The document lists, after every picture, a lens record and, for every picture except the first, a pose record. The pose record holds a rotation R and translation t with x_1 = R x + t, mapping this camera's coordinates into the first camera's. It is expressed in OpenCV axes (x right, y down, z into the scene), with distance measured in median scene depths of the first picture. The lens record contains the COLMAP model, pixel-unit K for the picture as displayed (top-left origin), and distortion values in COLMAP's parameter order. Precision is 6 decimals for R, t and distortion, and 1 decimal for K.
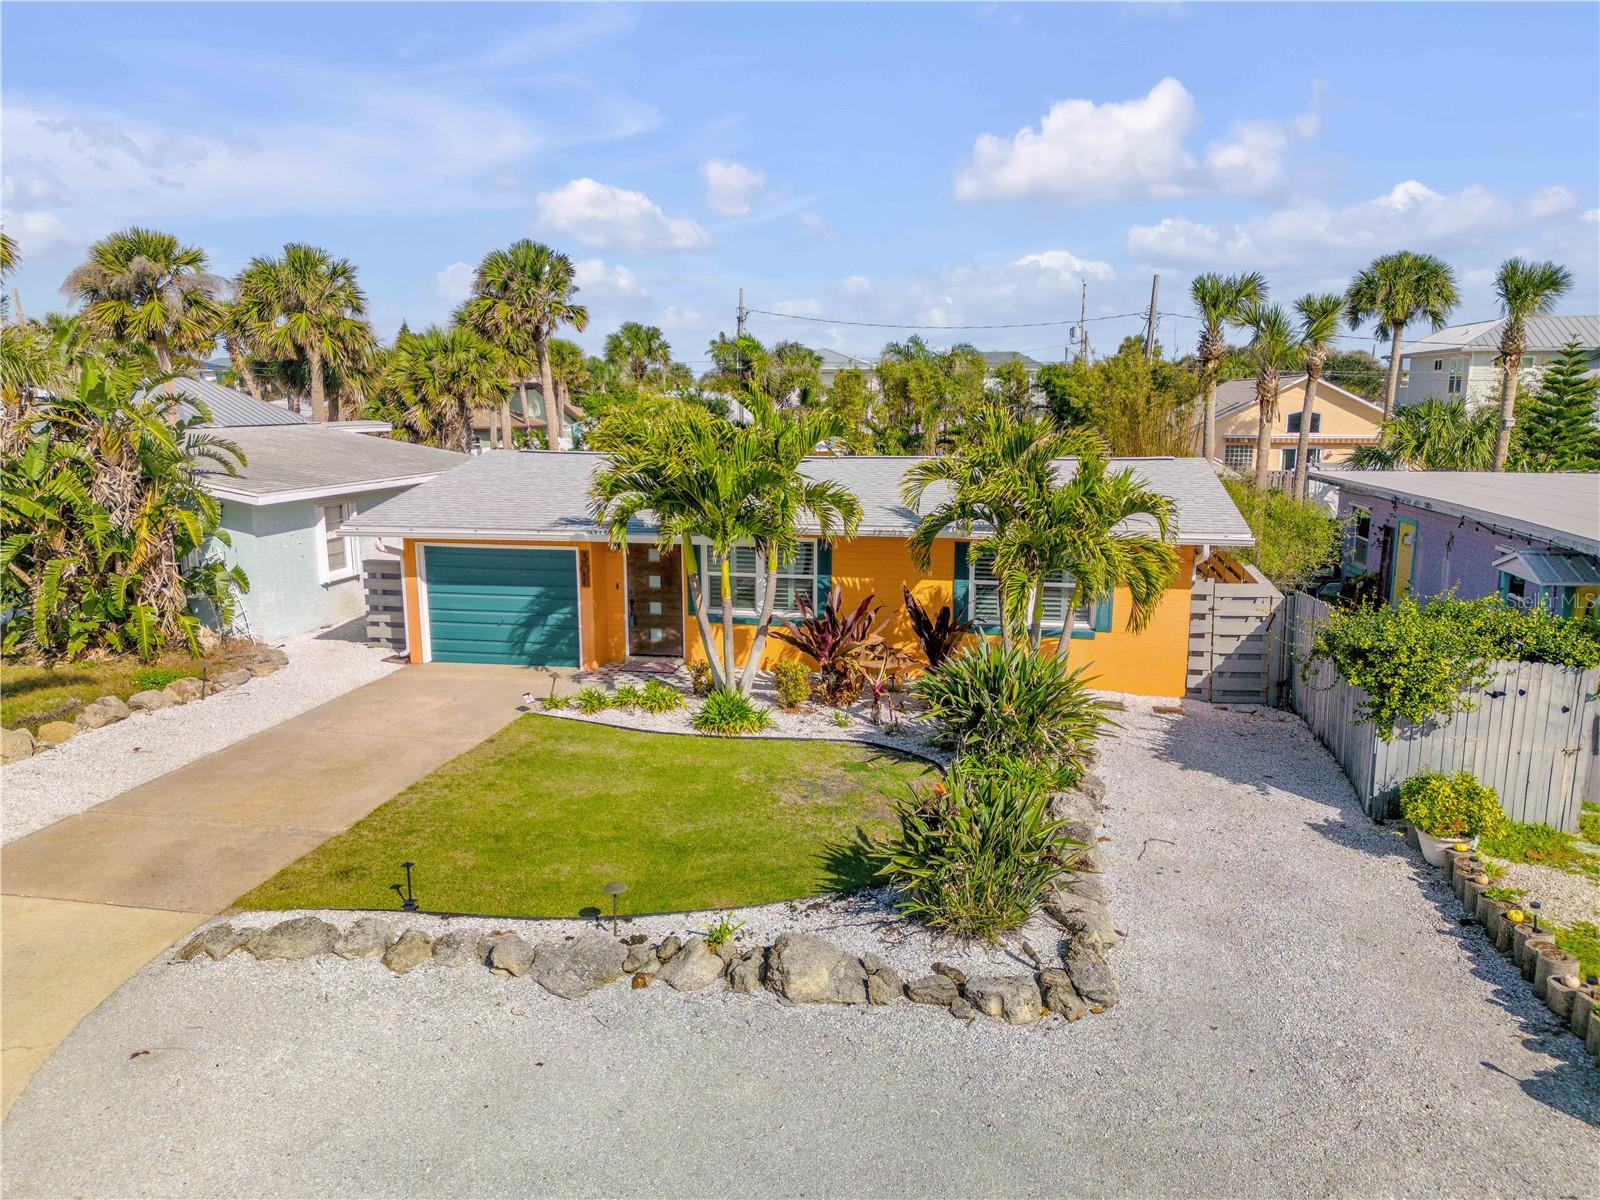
lens RADIAL K [[1146.7, 0, 801.2], [0, 1146.7, 611.8], [0, 0, 1]] dist [0.081649, -0.083983]
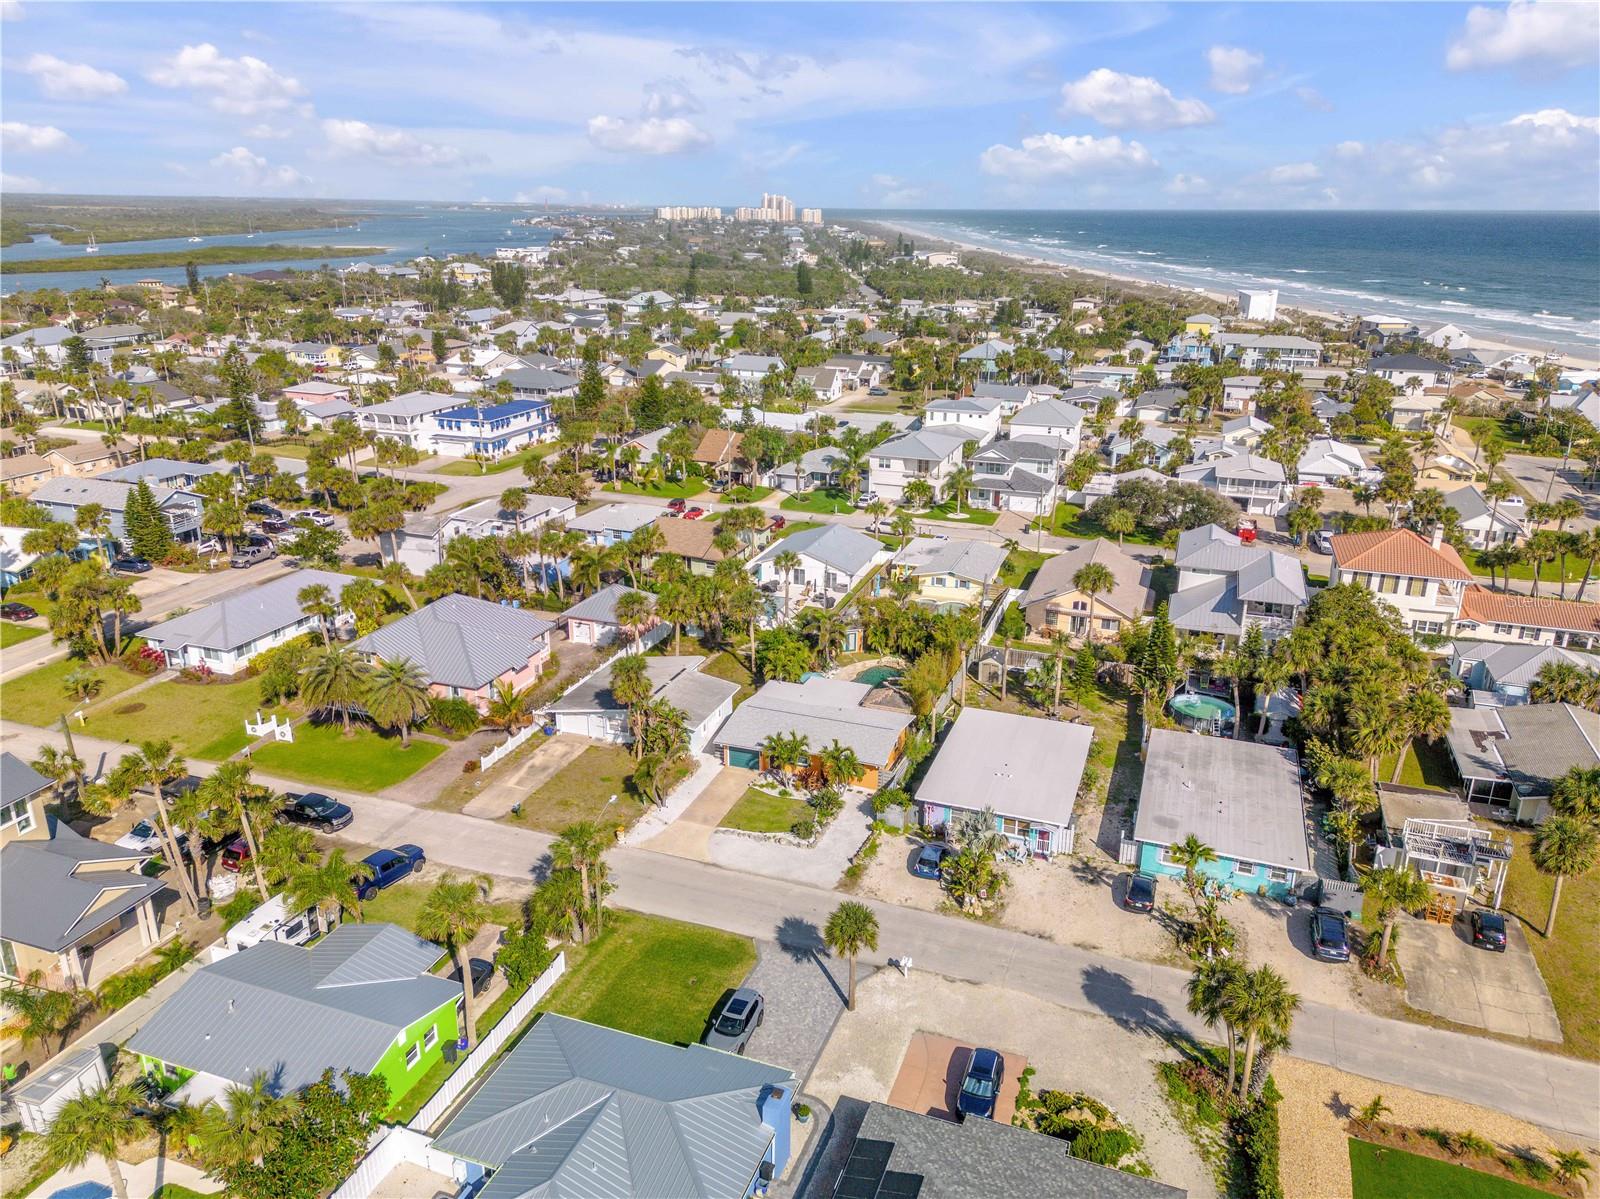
lens RADIAL K [[1132.4, 0, 803.1], [0, 1132.4, 603.2], [0, 0, 1]] dist [0.083968, -0.084081]
pose [[0.988108, 0.059244, -0.141893, 0.713374], [-0.037904, 0.988166, 0.148633, -1.559804], [0.149019, -0.141487, 0.978660, -4.048279]]
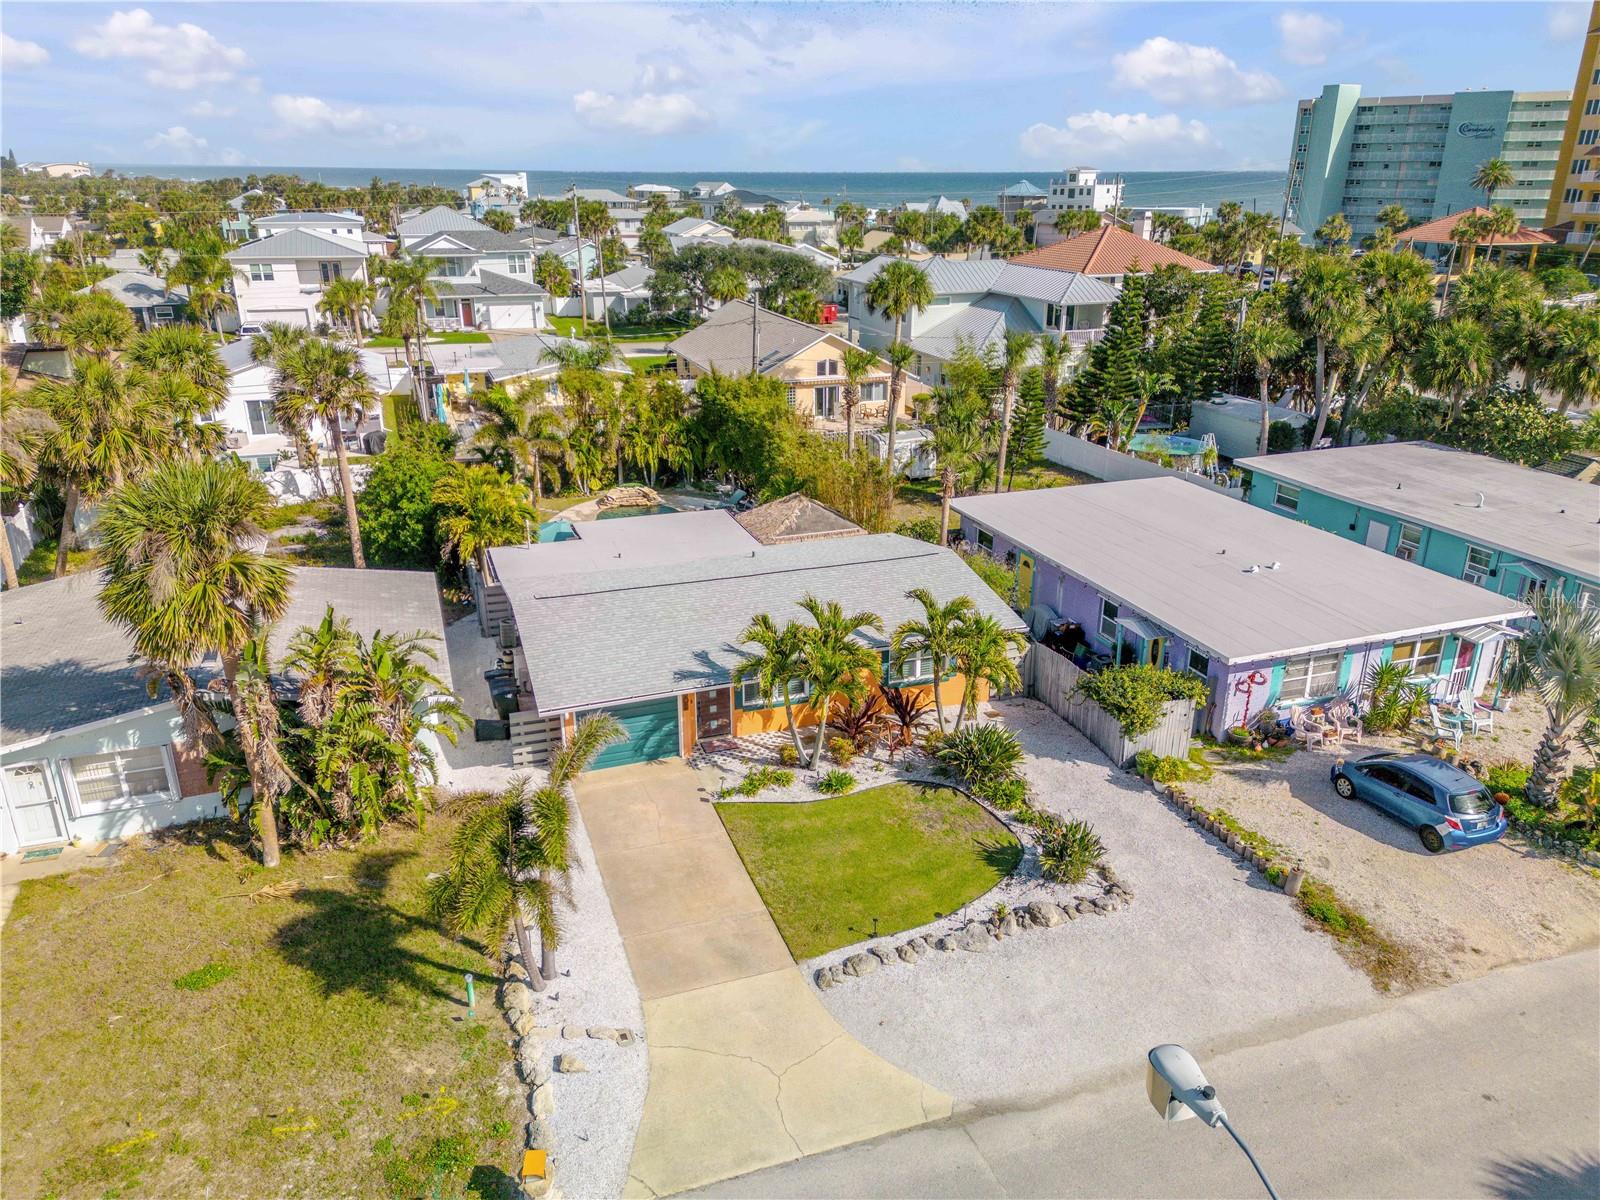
lens RADIAL K [[1132.4, 0, 803.1], [0, 1132.4, 603.7], [0, 0, 1]] dist [0.083968, -0.084081]
pose [[0.861227, -0.180370, 0.475137, -0.874583], [0.093687, 0.975225, 0.200396, -0.532955], [-0.499511, -0.128072, 0.856788, -0.495467]]
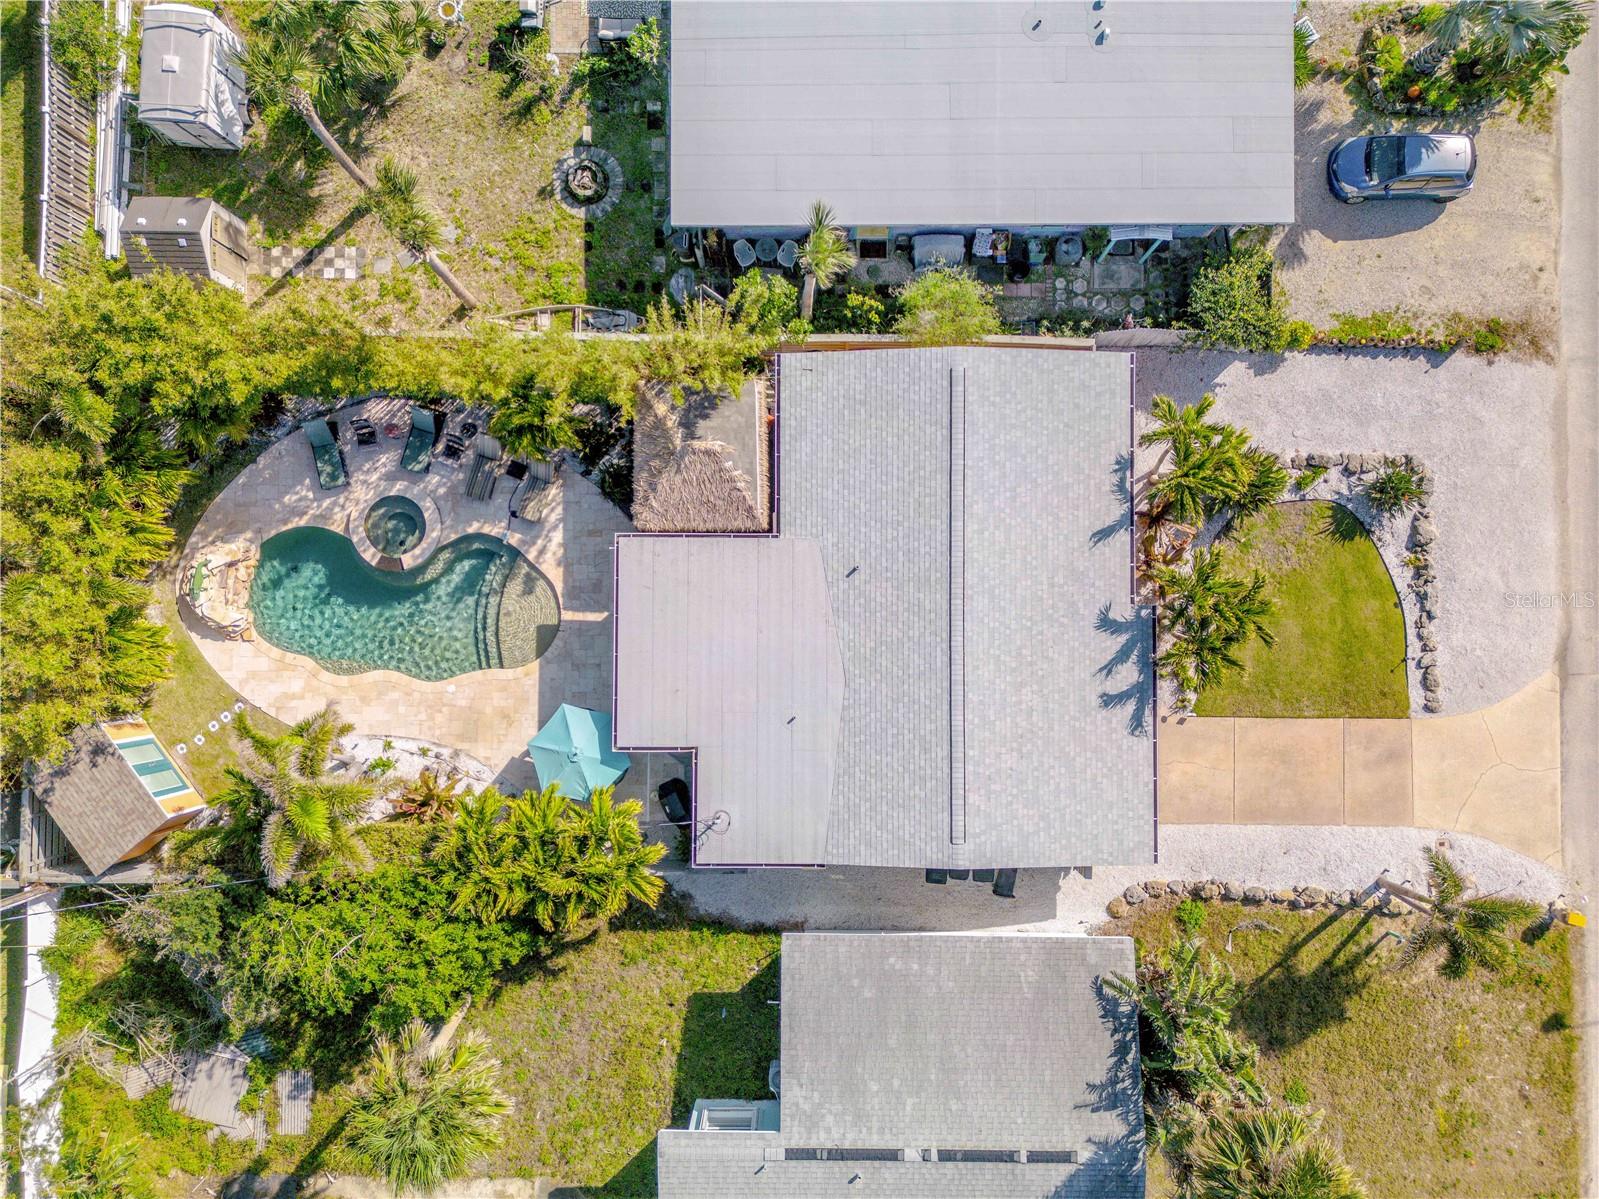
lens RADIAL K [[1146.0, 0, 800.7], [0, 1146.0, 611.3], [0, 0, 1]] dist [0.081649, -0.083983]
pose [[-0.186174, -0.982260, 0.022459, 0.027840], [0.182904, -0.012190, 0.983055, -2.040434], [-0.965342, 0.187127, 0.181929, 1.248296]]
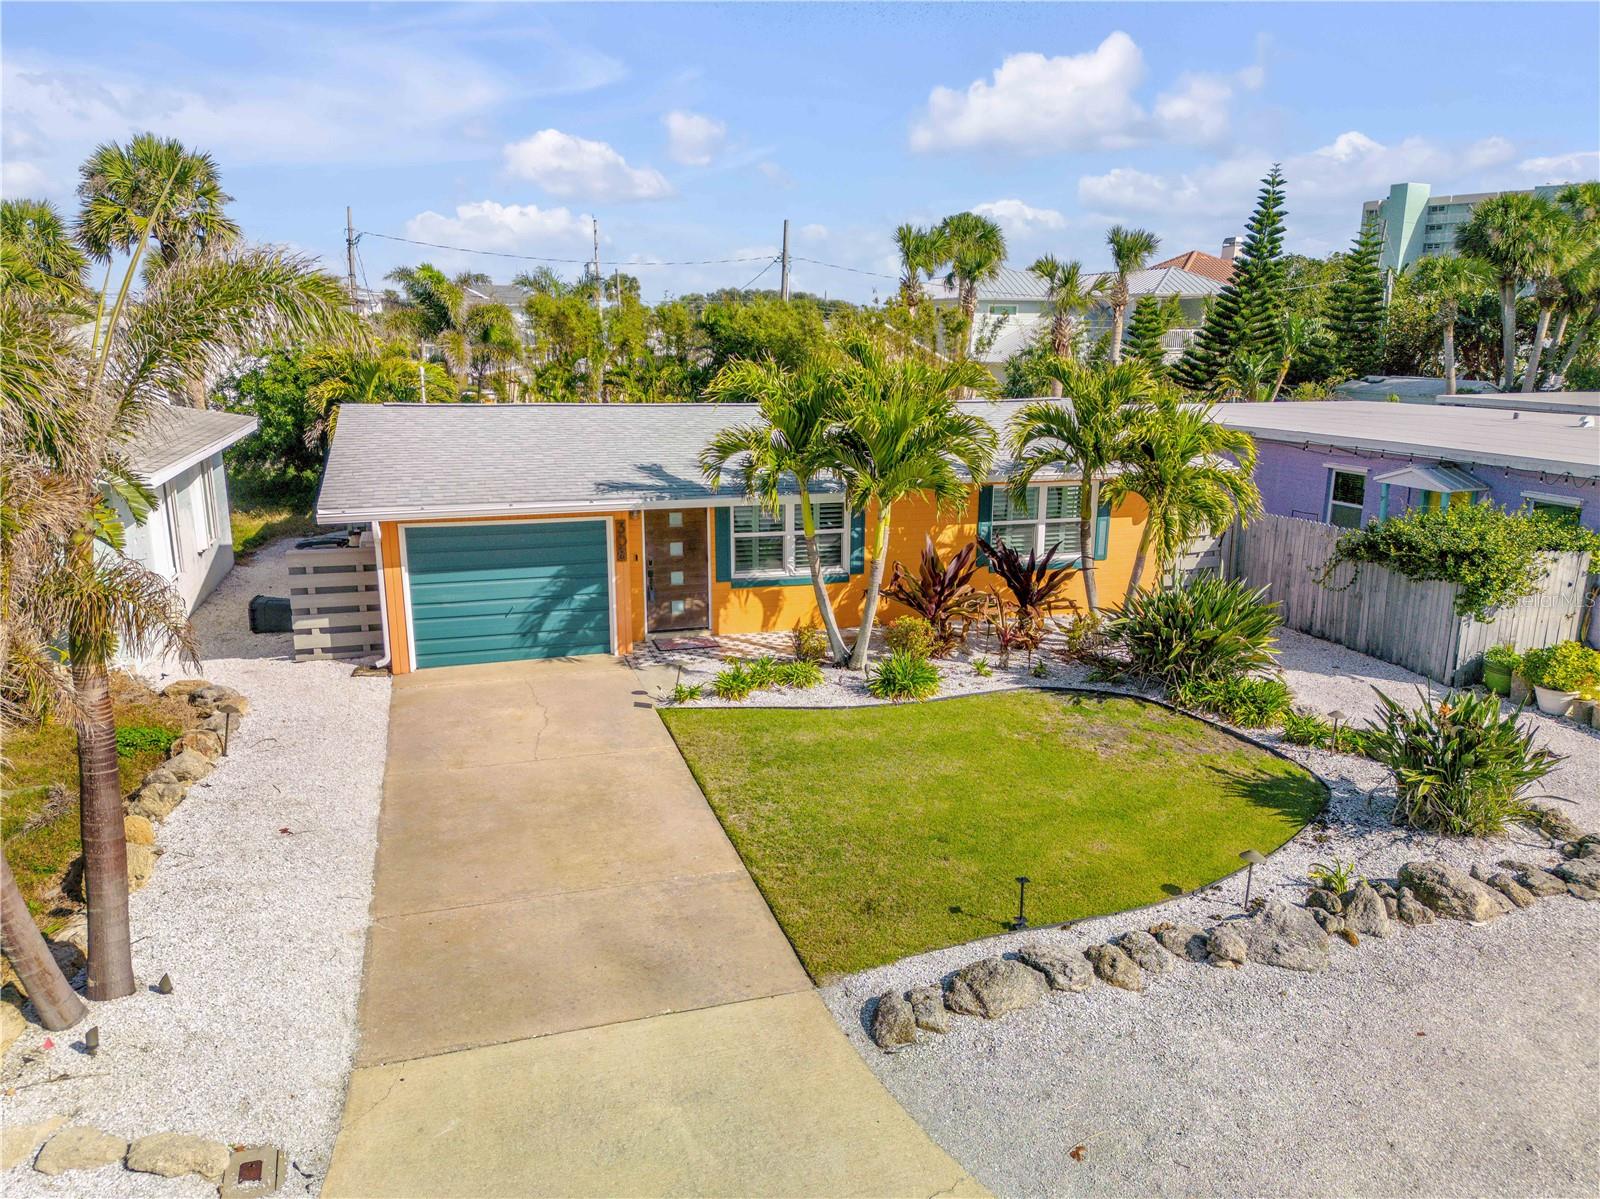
lens RADIAL K [[1133.1, 0, 802.7], [0, 1133.1, 623.9], [0, 0, 1]] dist [0.078196, -0.081087]
pose [[0.878716, -0.112890, 0.463804, -0.530072], [0.082518, 0.992929, 0.085342, -0.040884], [-0.470158, -0.036719, 0.881818, 0.188307]]
